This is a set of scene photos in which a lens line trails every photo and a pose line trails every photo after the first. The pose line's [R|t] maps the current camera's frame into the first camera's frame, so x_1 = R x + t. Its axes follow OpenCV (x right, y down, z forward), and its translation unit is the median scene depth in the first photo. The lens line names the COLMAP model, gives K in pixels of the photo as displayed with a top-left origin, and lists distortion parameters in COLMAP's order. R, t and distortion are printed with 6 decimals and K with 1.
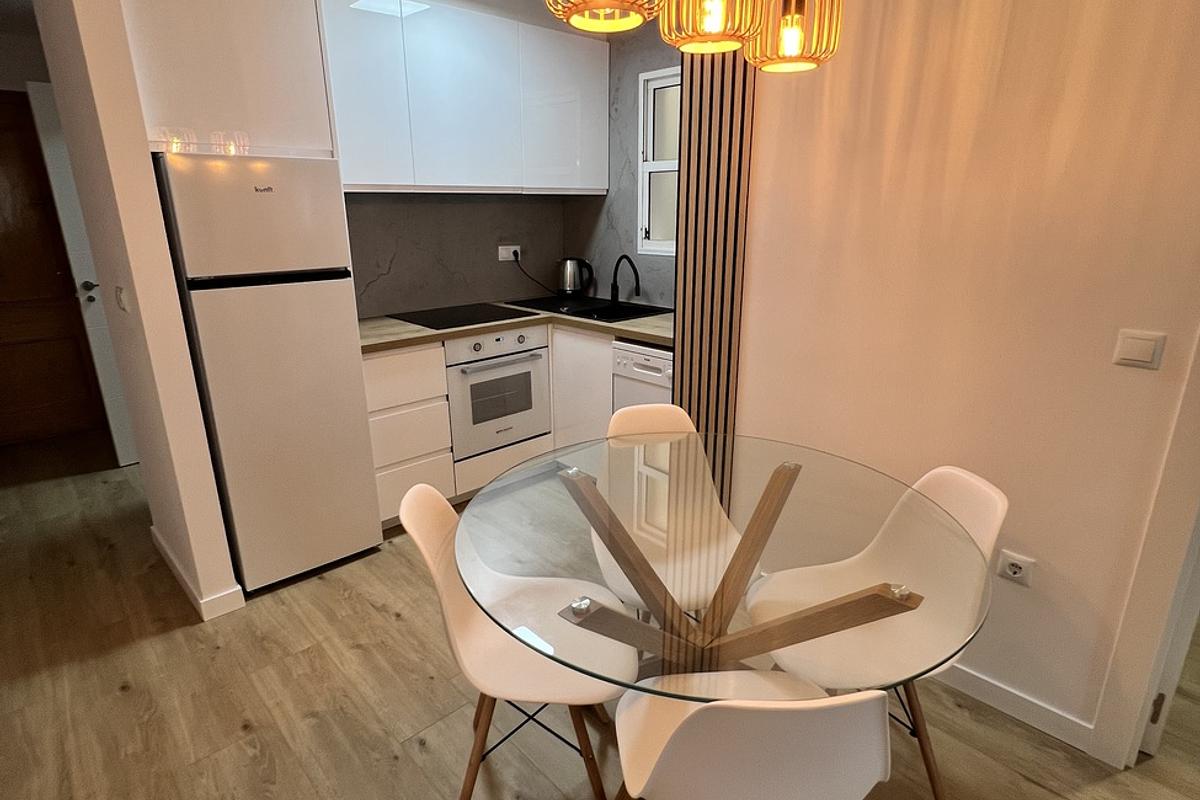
lens RADIAL K [[645.0, 0, 600.0], [0, 645.0, 400.0], [0, 0, 1]] dist [-0.000847, 0.001001]
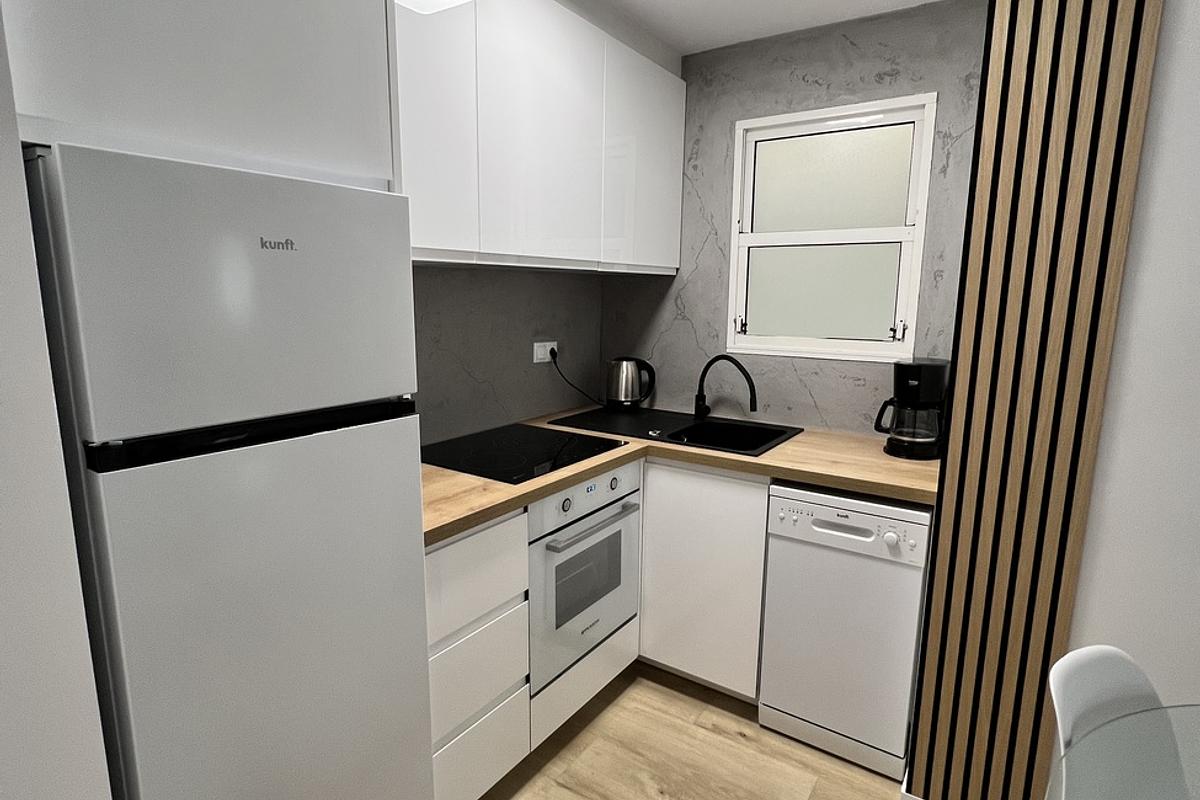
lens RADIAL K [[640.5, 0, 600.0], [0, 640.5, 400.0], [0, 0, 1]] dist [-0.001245, 0.000133]
pose [[0.976375, -0.023853, 0.214762, -0.265173], [0.050420, 0.991603, -0.119087, -0.098552], [-0.210118, 0.127102, 0.969379, 0.344361]]
